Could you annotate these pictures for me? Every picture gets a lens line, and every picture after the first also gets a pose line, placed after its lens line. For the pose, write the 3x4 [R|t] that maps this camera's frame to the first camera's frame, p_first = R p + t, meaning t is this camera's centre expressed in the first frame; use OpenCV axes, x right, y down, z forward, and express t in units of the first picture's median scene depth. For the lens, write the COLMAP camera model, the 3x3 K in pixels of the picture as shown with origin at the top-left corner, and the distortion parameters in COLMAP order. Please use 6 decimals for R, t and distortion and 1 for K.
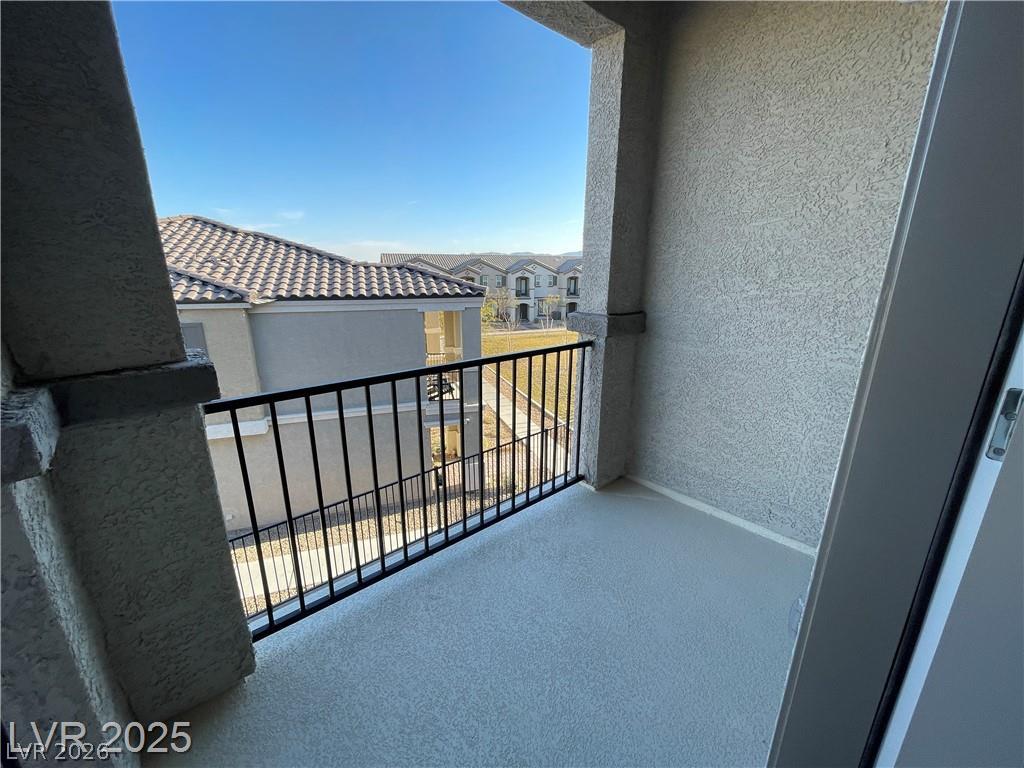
lens RADIAL K [[413.4, 0, 509.4], [0, 413.4, 383.1], [0, 0, 1]] dist [-0.005826, -0.000119]
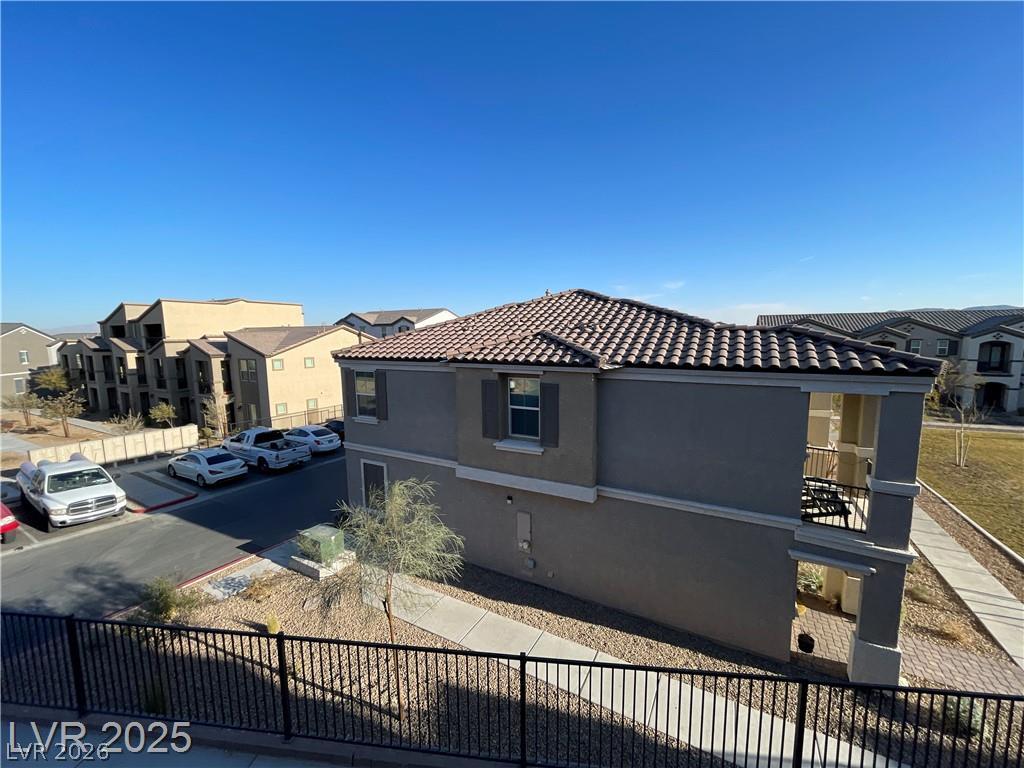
lens RADIAL K [[413.4, 0, 513.3], [0, 413.4, 381.4], [0, 0, 1]] dist [-0.005826, -0.000119]
pose [[0.680079, 0.073881, -0.729407, -0.040597], [-0.184186, 0.980218, -0.072444, -0.045538], [0.709626, 0.183614, 0.680233, 0.160887]]
